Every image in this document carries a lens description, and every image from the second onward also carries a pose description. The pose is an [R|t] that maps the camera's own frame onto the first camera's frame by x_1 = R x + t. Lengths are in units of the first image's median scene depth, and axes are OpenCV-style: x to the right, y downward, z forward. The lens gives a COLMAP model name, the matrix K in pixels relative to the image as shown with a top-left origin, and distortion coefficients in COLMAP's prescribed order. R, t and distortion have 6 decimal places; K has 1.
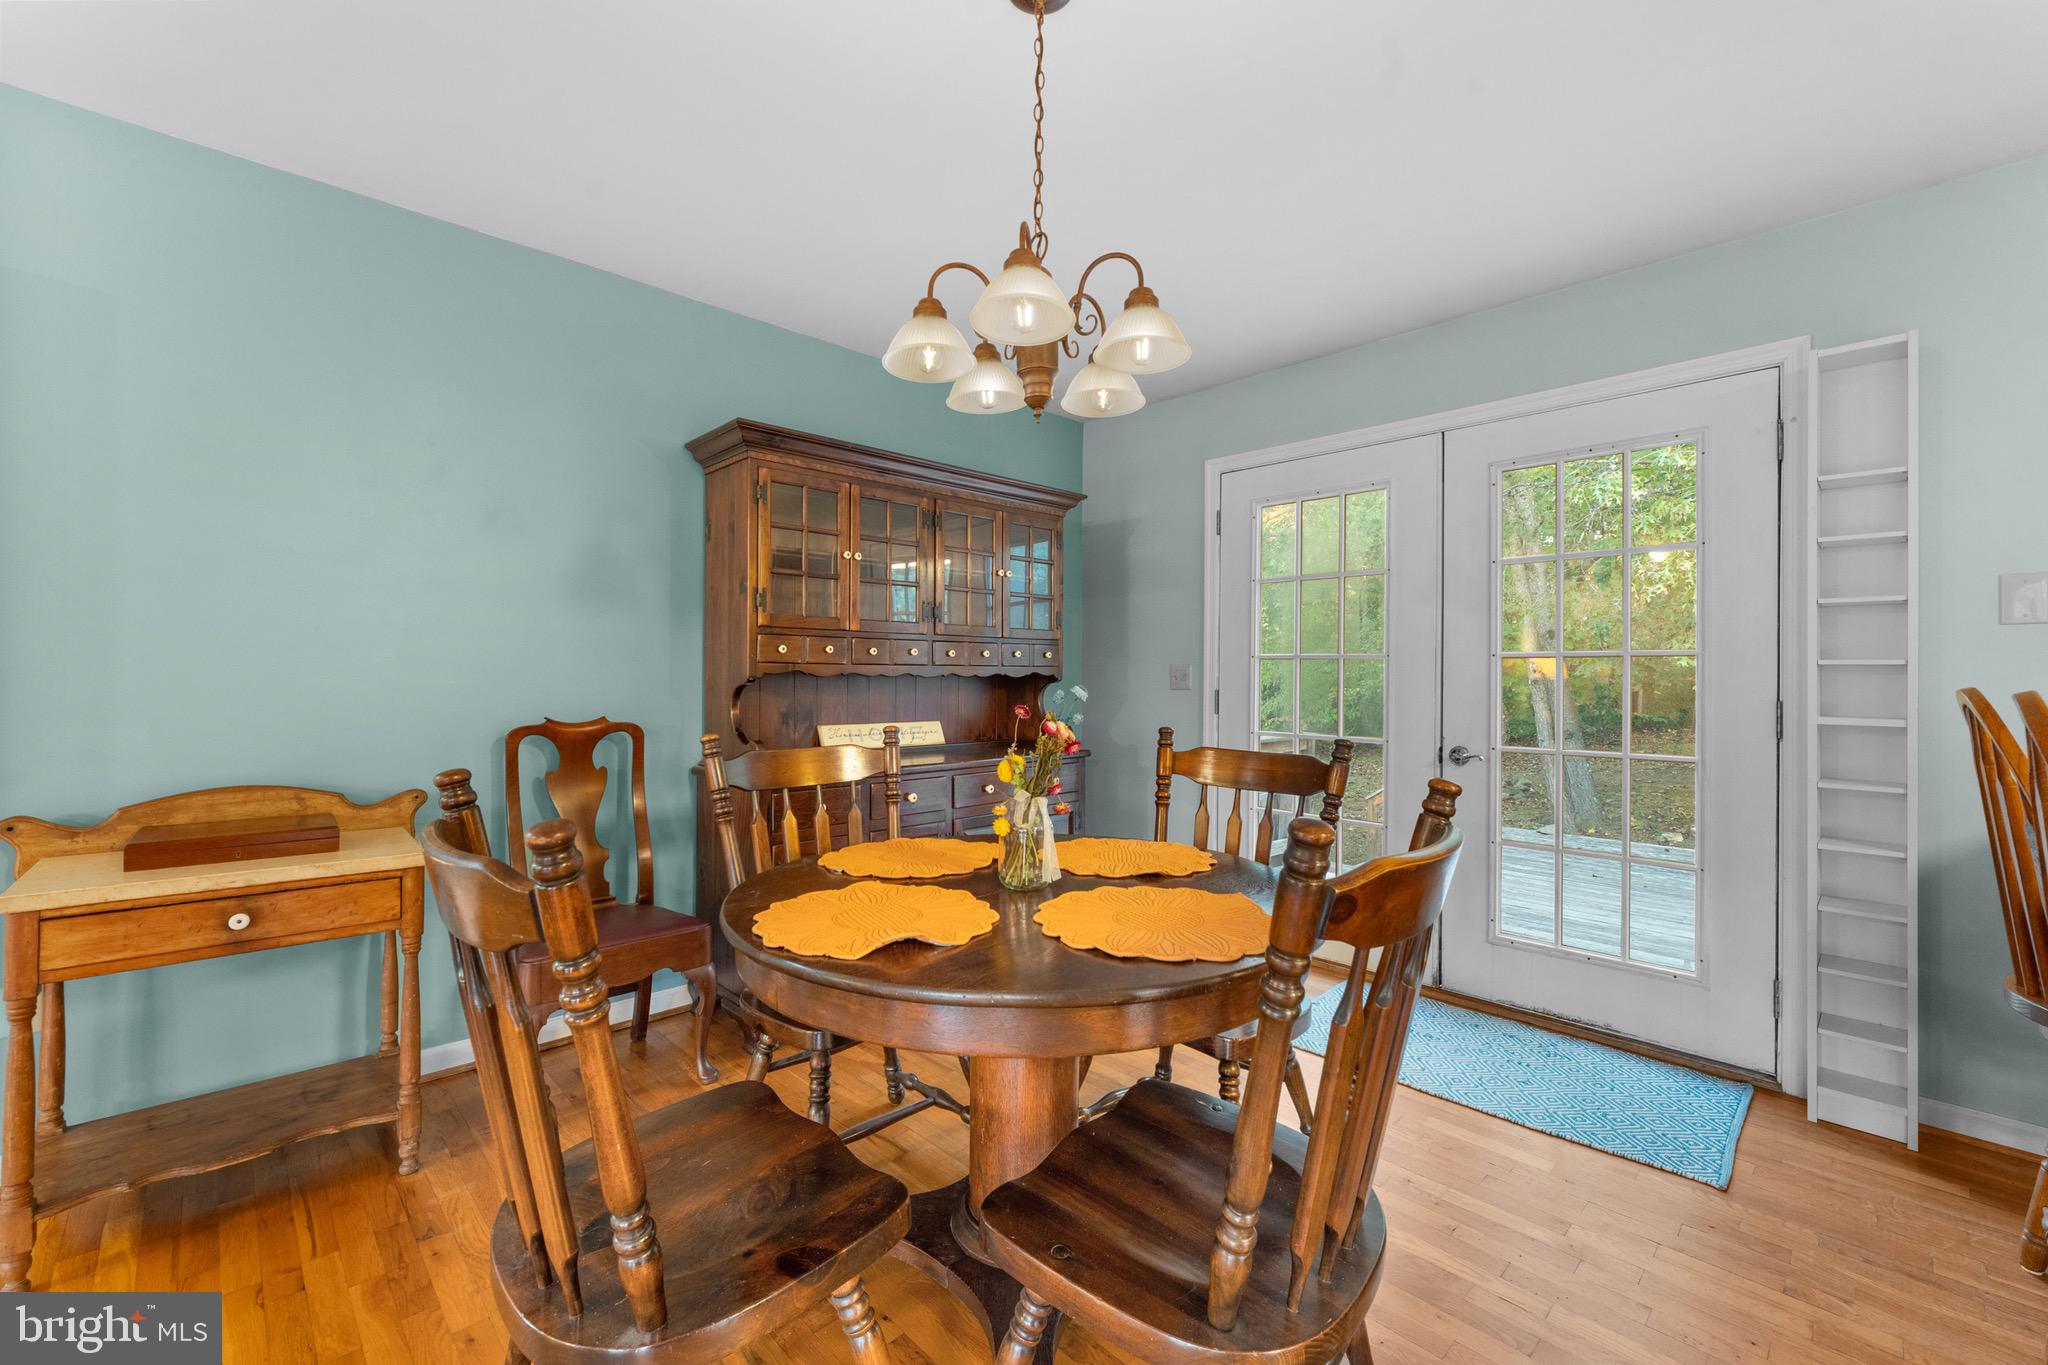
lens RADIAL K [[850.5, 0, 1032.7], [0, 850.5, 670.1], [0, 0, 1]] dist [-0.000514, -0.000048]
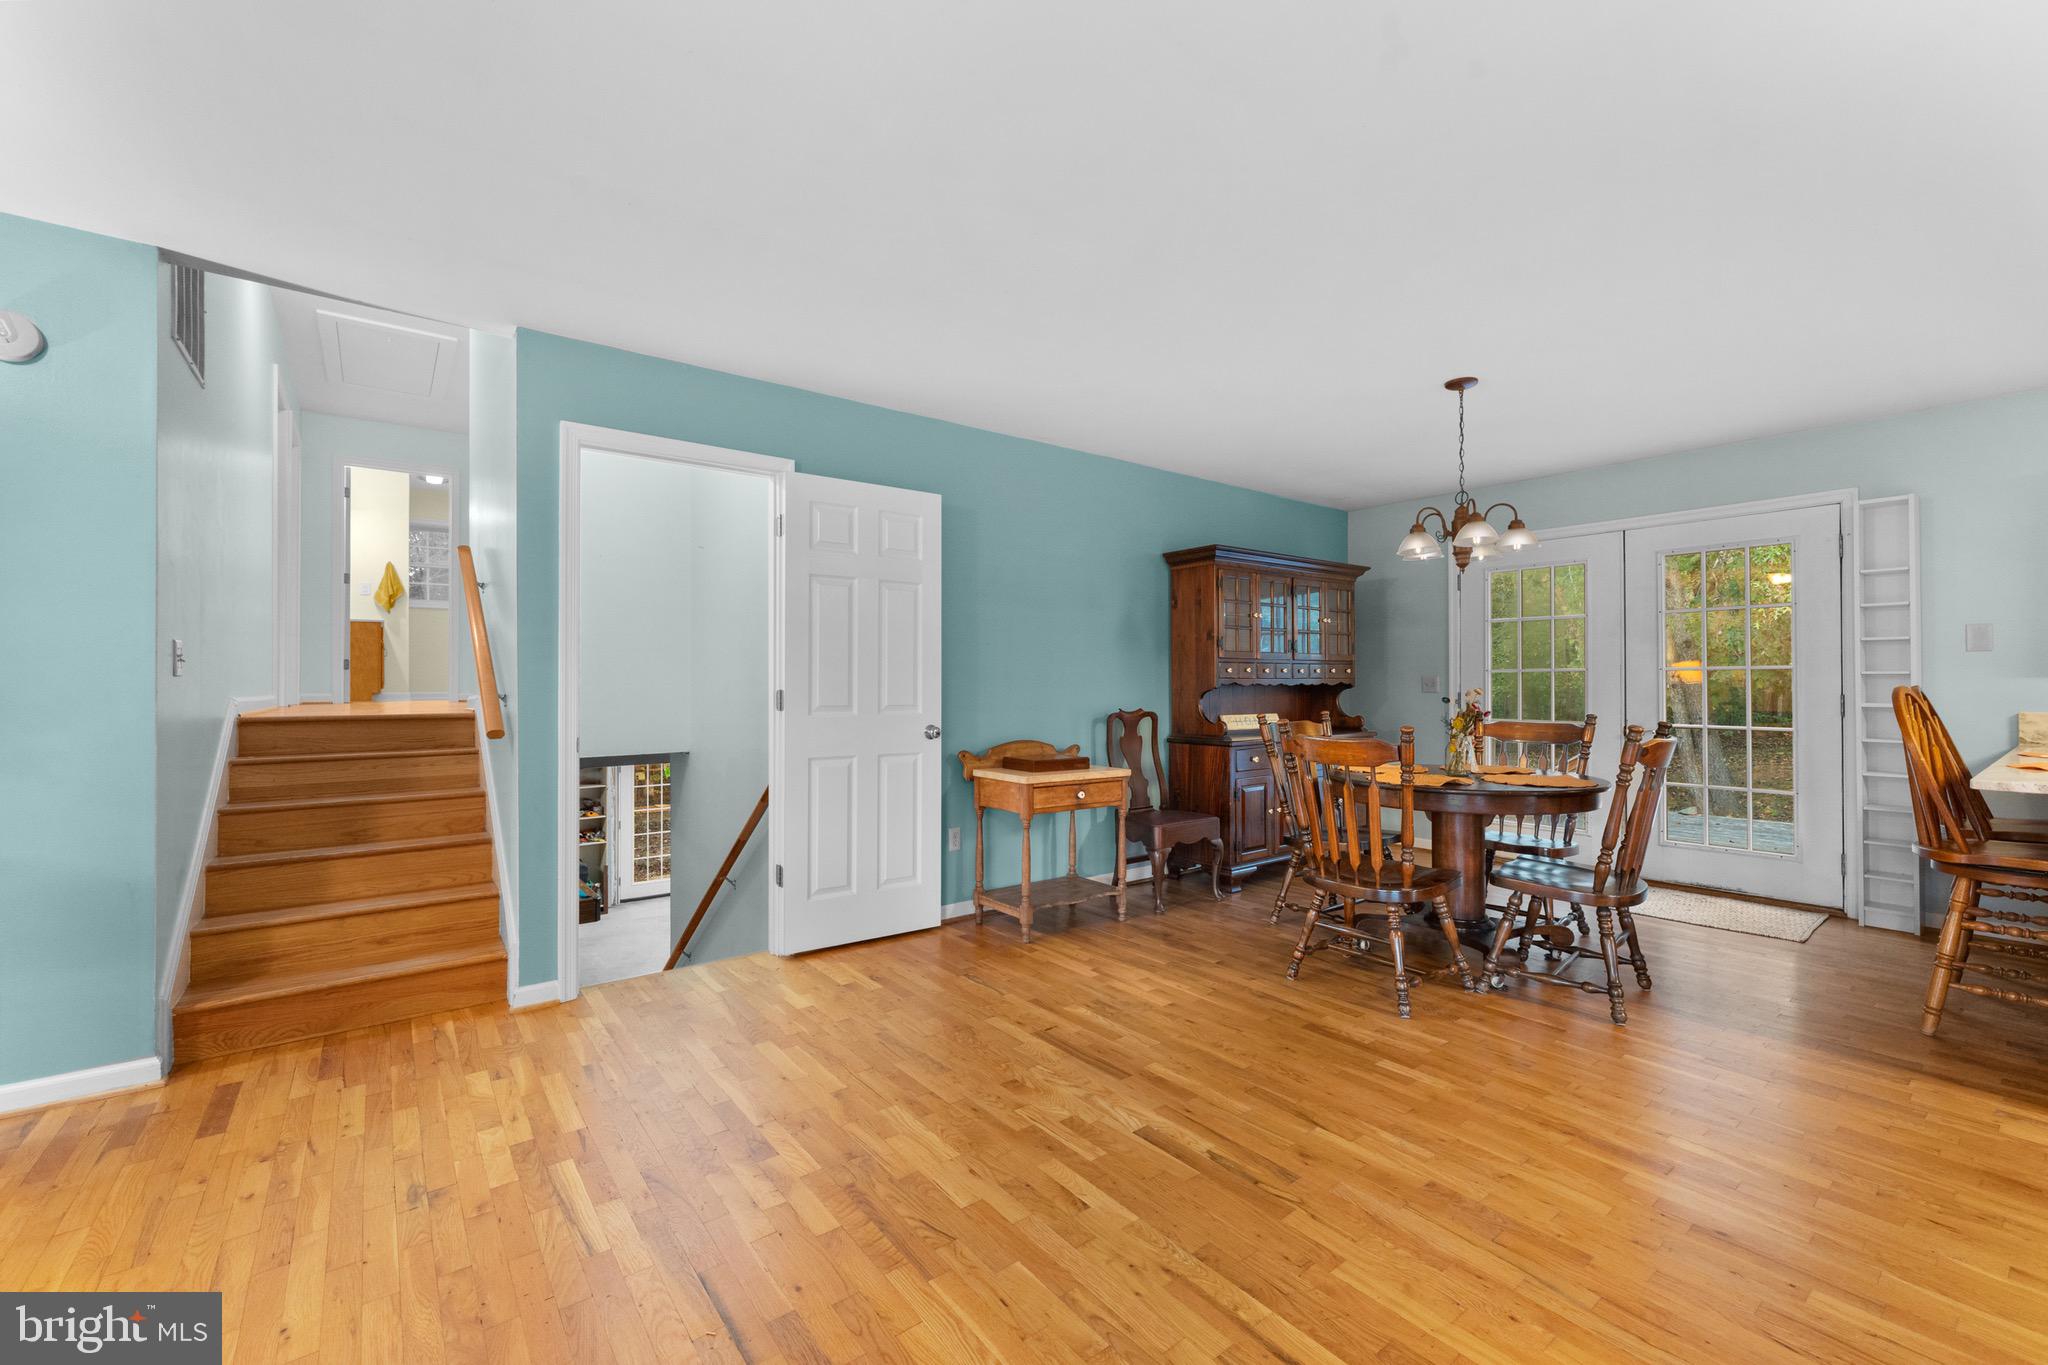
lens RADIAL K [[841.3, 0, 1021.3], [0, 841.3, 679.4], [0, 0, 1]] dist [0.001566, -0.001881]
pose [[0.993140, -0.010374, -0.116473, -0.549987], [0.010287, 0.999946, -0.001350, -0.009019], [0.116481, 0.000143, 0.993193, -0.842148]]
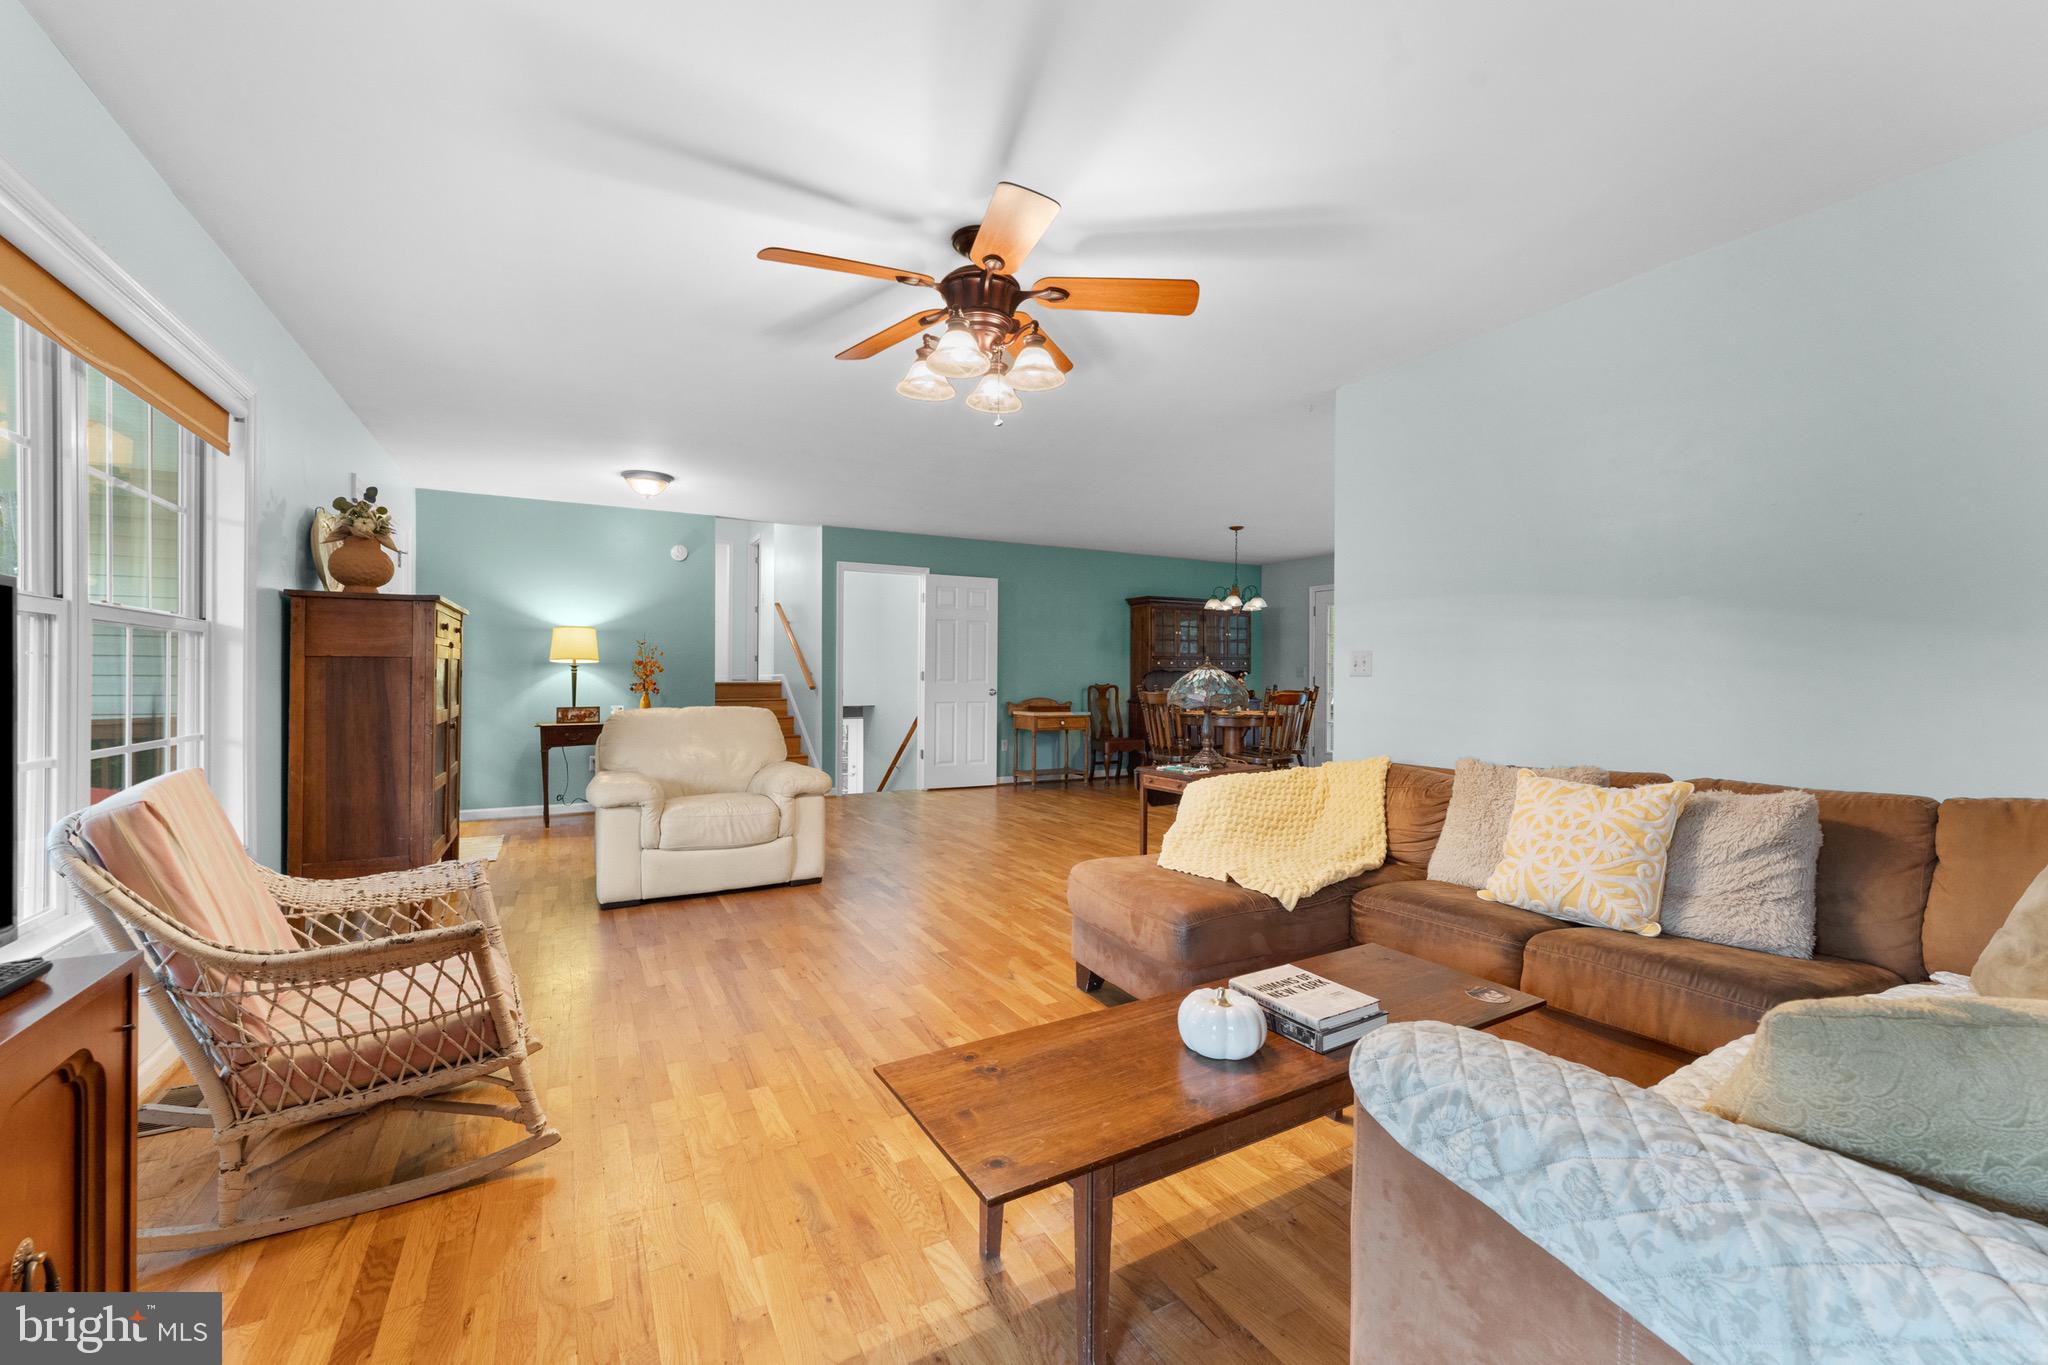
lens RADIAL K [[841.3, 0, 1027.1], [0, 841.3, 675.4], [0, 0, 1]] dist [0.001566, -0.001881]
pose [[0.964335, -0.003646, -0.264660, 0.080274], [0.004812, 0.999981, 0.003758, 0.007647], [0.264641, -0.004897, 0.964335, -2.387356]]
